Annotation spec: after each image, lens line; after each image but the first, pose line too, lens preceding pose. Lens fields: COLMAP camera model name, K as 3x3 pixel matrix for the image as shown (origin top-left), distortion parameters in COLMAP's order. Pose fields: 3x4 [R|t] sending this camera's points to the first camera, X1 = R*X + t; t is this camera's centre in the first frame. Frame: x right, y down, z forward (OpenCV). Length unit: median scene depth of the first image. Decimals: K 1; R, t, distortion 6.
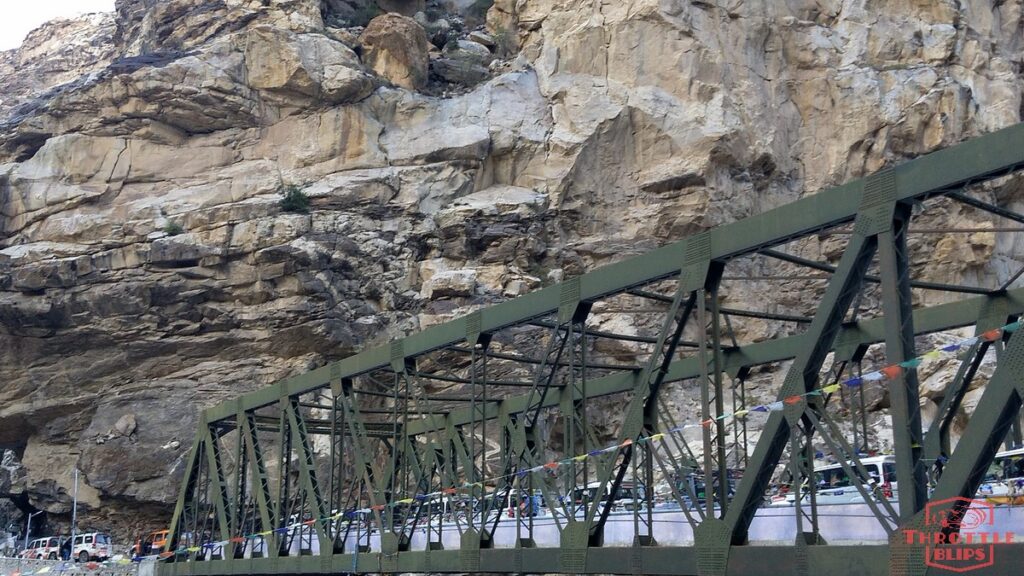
lens RADIAL K [[1183.3, 0, 512.8], [0, 1183.3, 271.4], [0, 0, 1]] dist [0.154297, -0.000363]
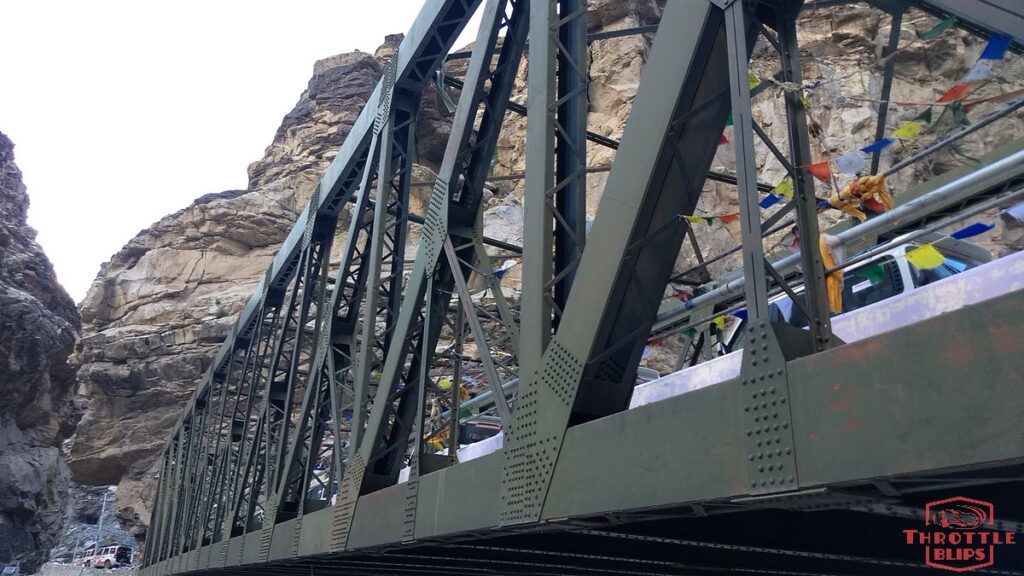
lens RADIAL K [[798.3, 0, 512.0], [0, 798.3, 288.0], [0, 0, 1]] dist [0.064326, -0.003874]
pose [[0.993377, -0.009074, -0.114539, 0.129285], [-0.005308, 0.992188, -0.124639, 0.042578], [0.114775, 0.124422, 0.985569, 0.148340]]
